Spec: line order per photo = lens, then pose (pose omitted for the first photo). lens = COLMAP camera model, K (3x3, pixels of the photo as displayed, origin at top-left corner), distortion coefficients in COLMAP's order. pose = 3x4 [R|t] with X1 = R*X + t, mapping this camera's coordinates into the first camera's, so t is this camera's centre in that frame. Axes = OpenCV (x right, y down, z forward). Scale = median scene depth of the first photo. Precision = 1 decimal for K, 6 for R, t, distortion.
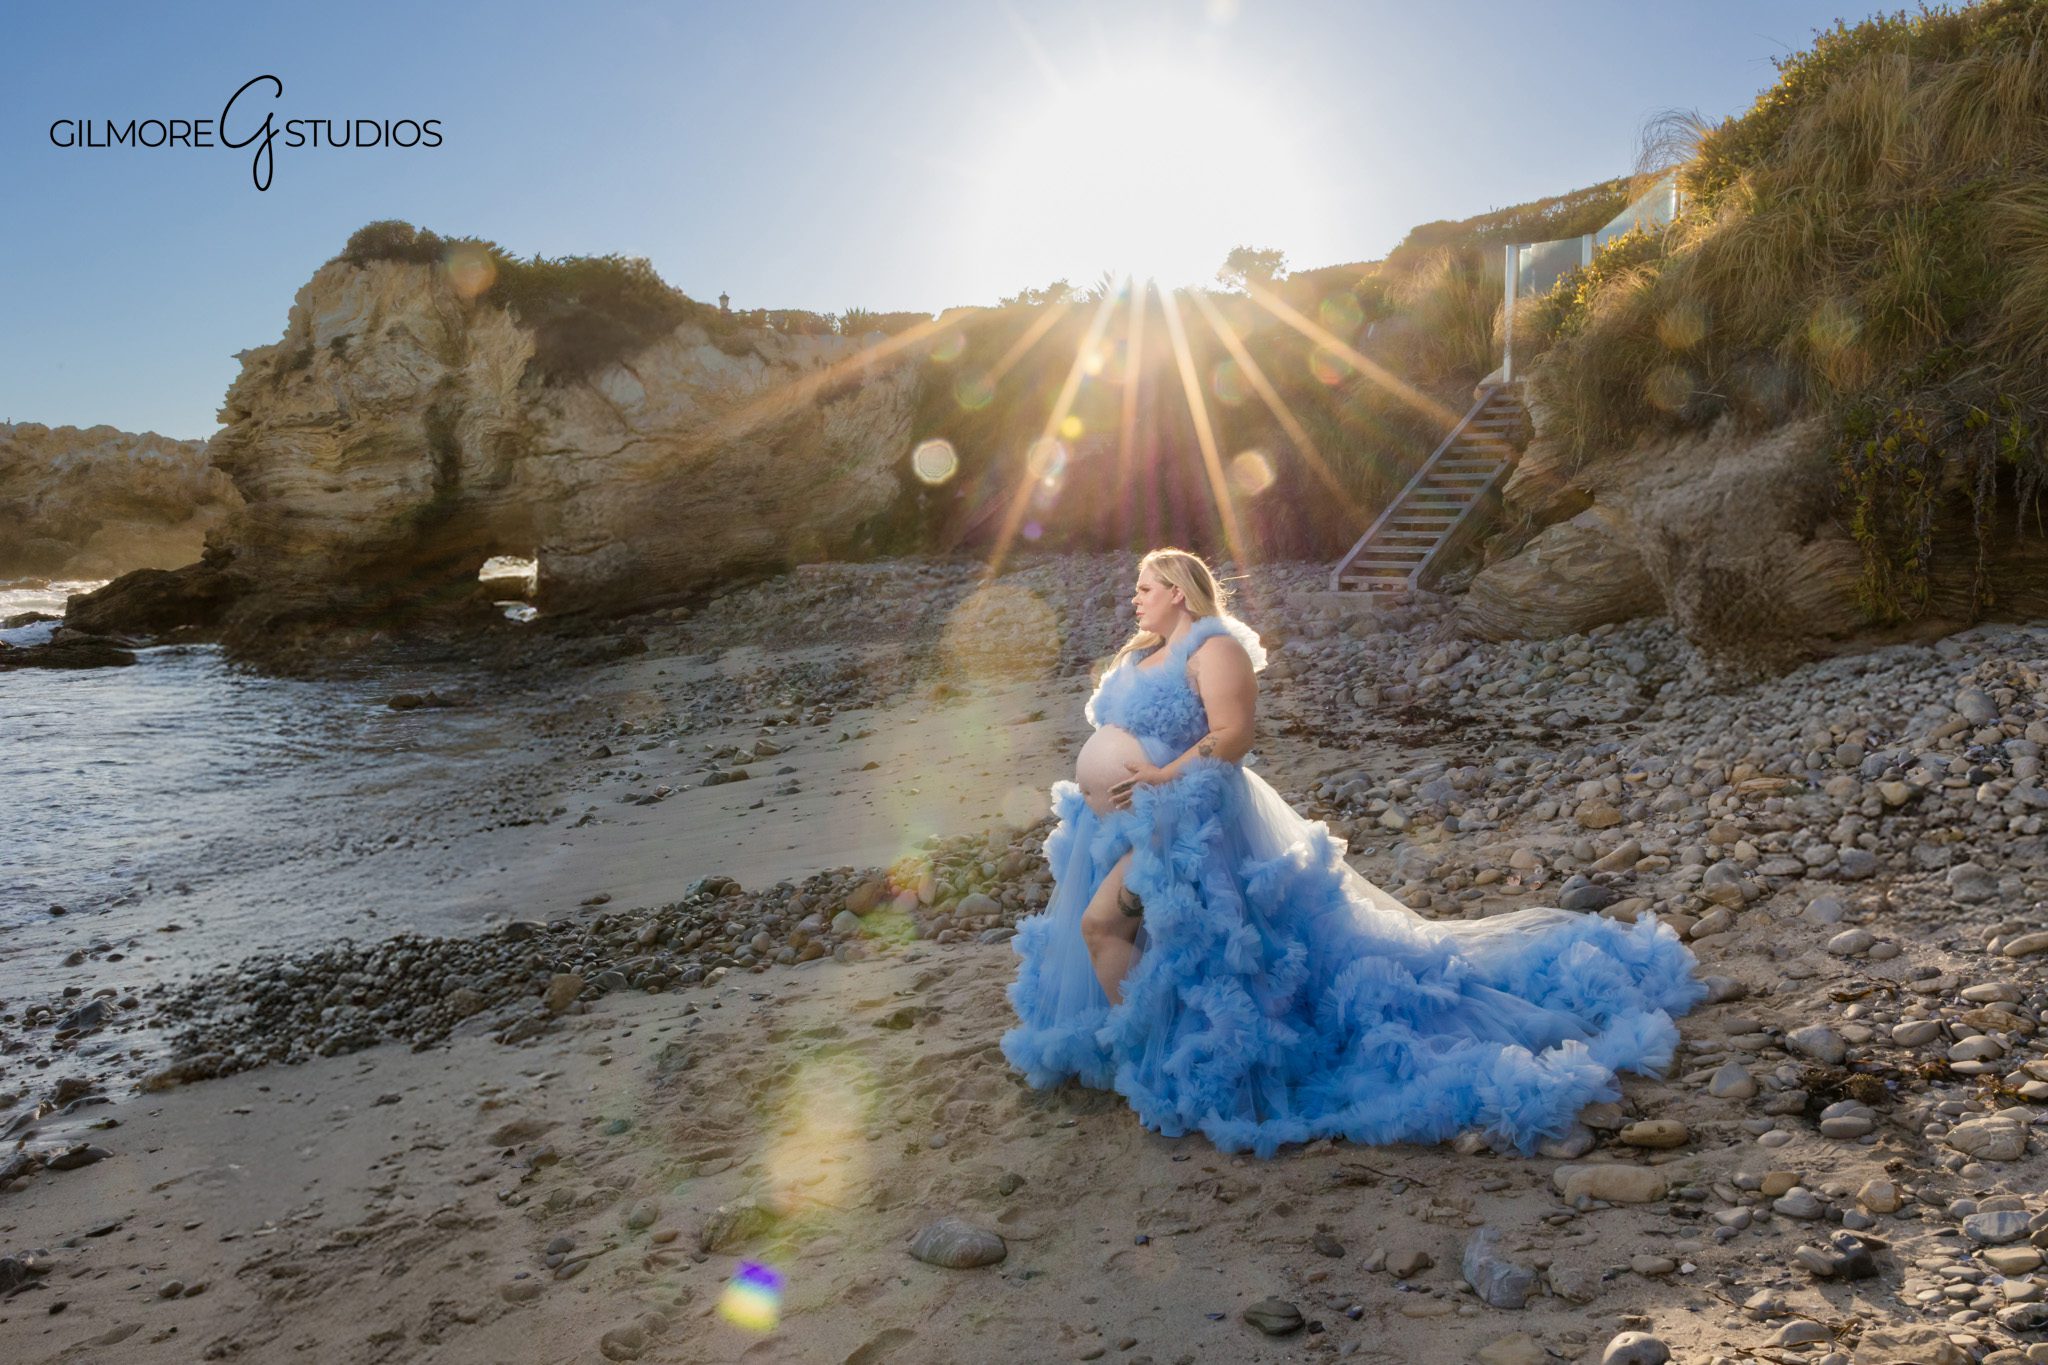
lens RADIAL K [[1804.0, 0, 996.0], [0, 1804.0, 640.7], [0, 0, 1]] dist [0.008418, -0.002278]
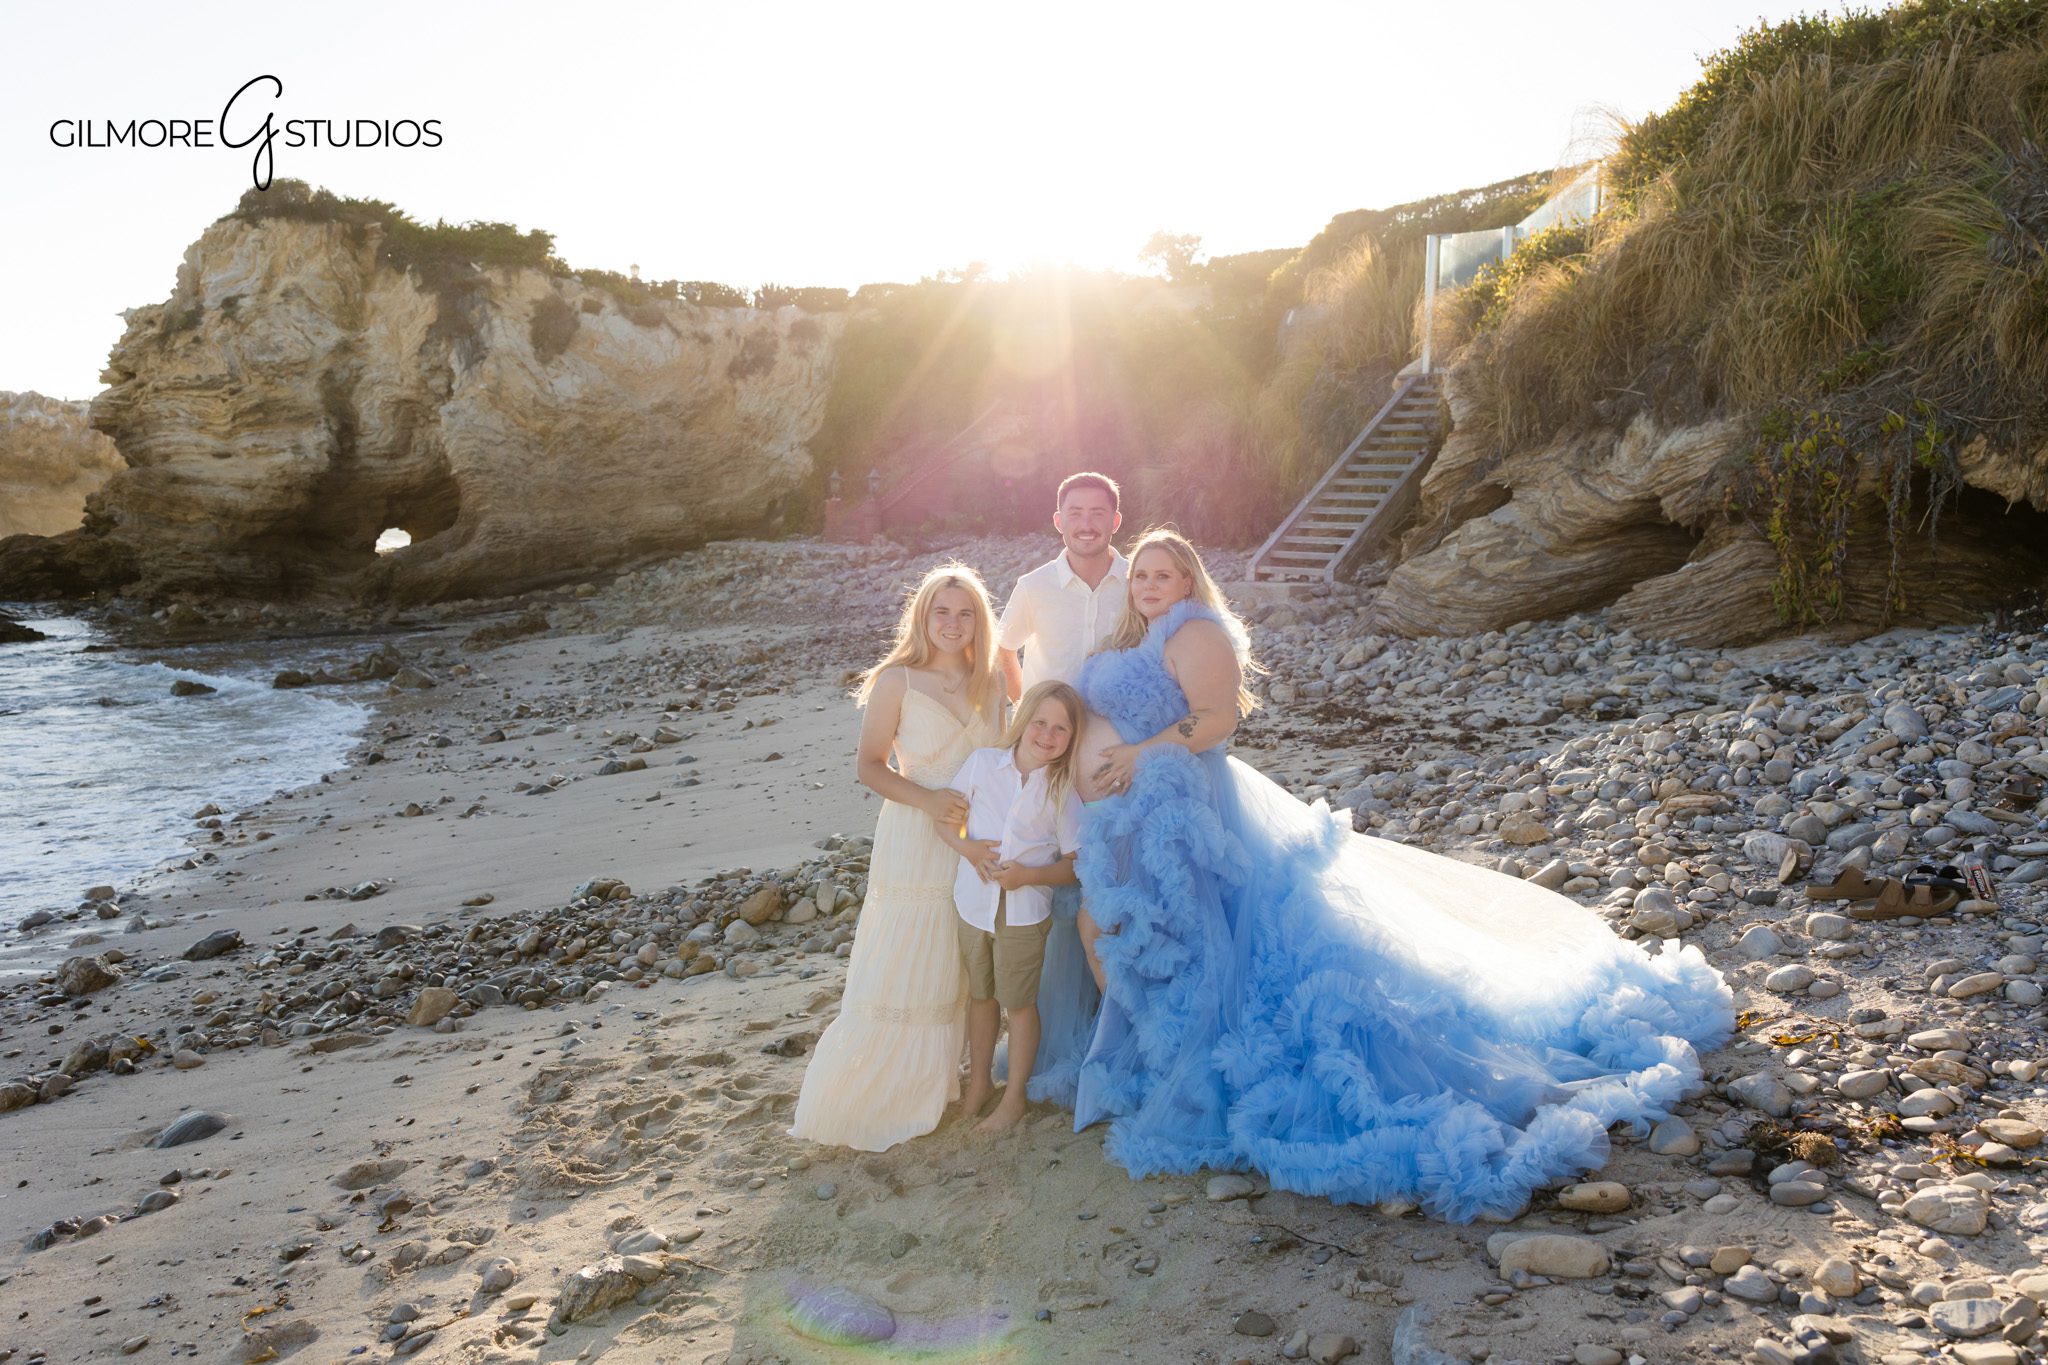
lens RADIAL K [[1815.7, 0, 1015.1], [0, 1815.7, 645.4], [0, 0, 1]] dist [0.007495, -0.003049]
pose [[0.998200, 0.014237, 0.058262, 0.001316], [-0.015010, 0.999805, 0.012852, -0.003227], [-0.058067, -0.013703, 0.998219, 0.014445]]
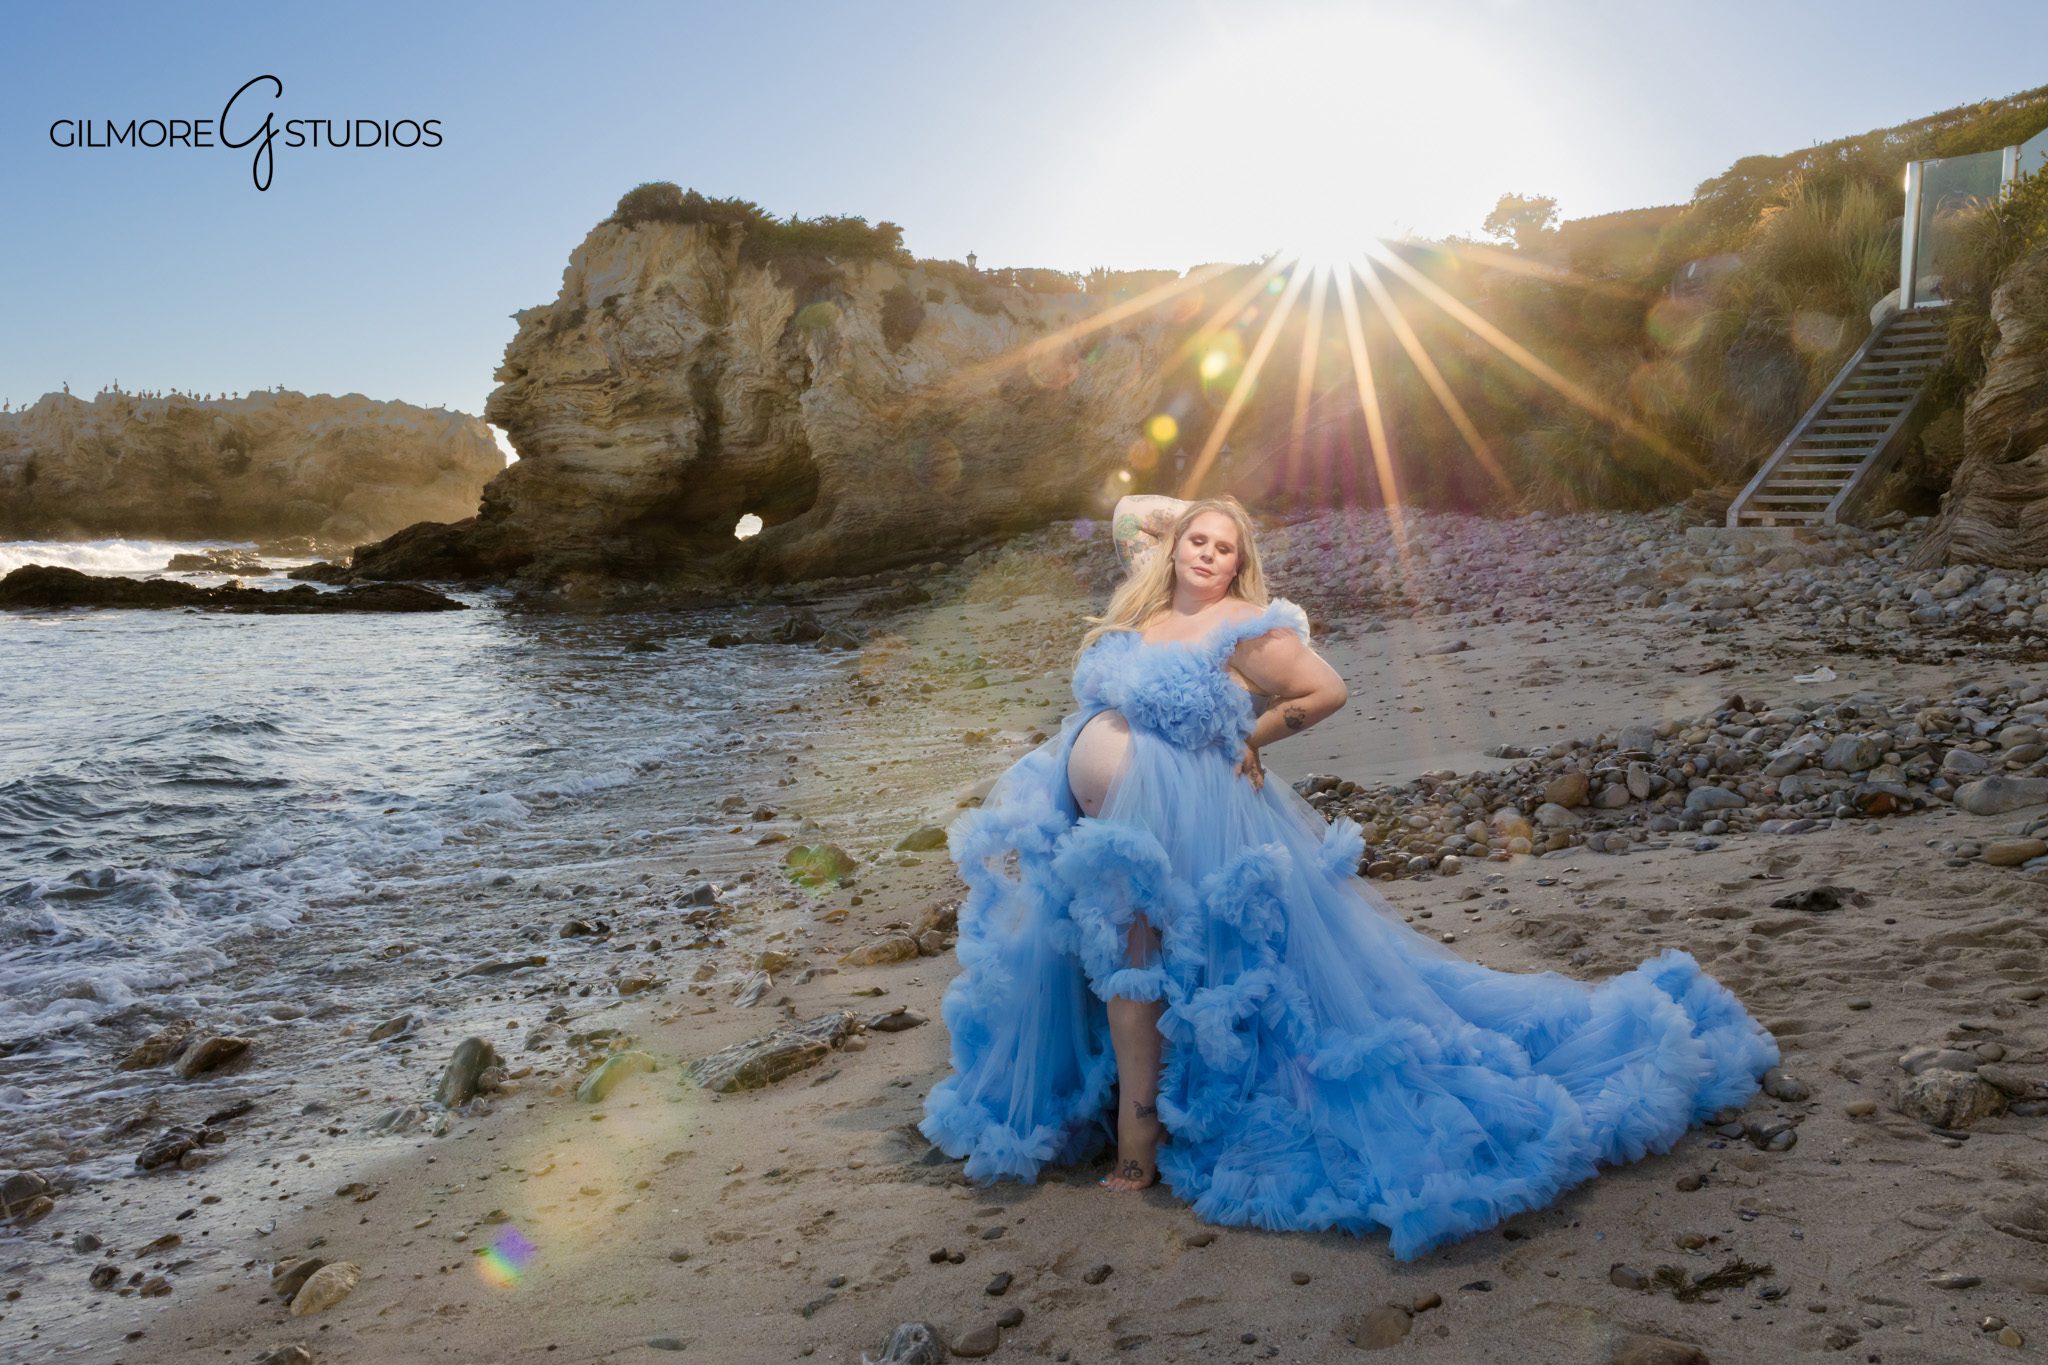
lens RADIAL K [[1782.7, 0, 988.7], [0, 1782.7, 656.1], [0, 0, 1]] dist [0.012536, -0.006278]
pose [[0.993608, 0.014496, -0.111948, -0.095194], [-0.011526, 0.999565, 0.027133, 0.019304], [0.112292, -0.025670, 0.993344, 0.025392]]
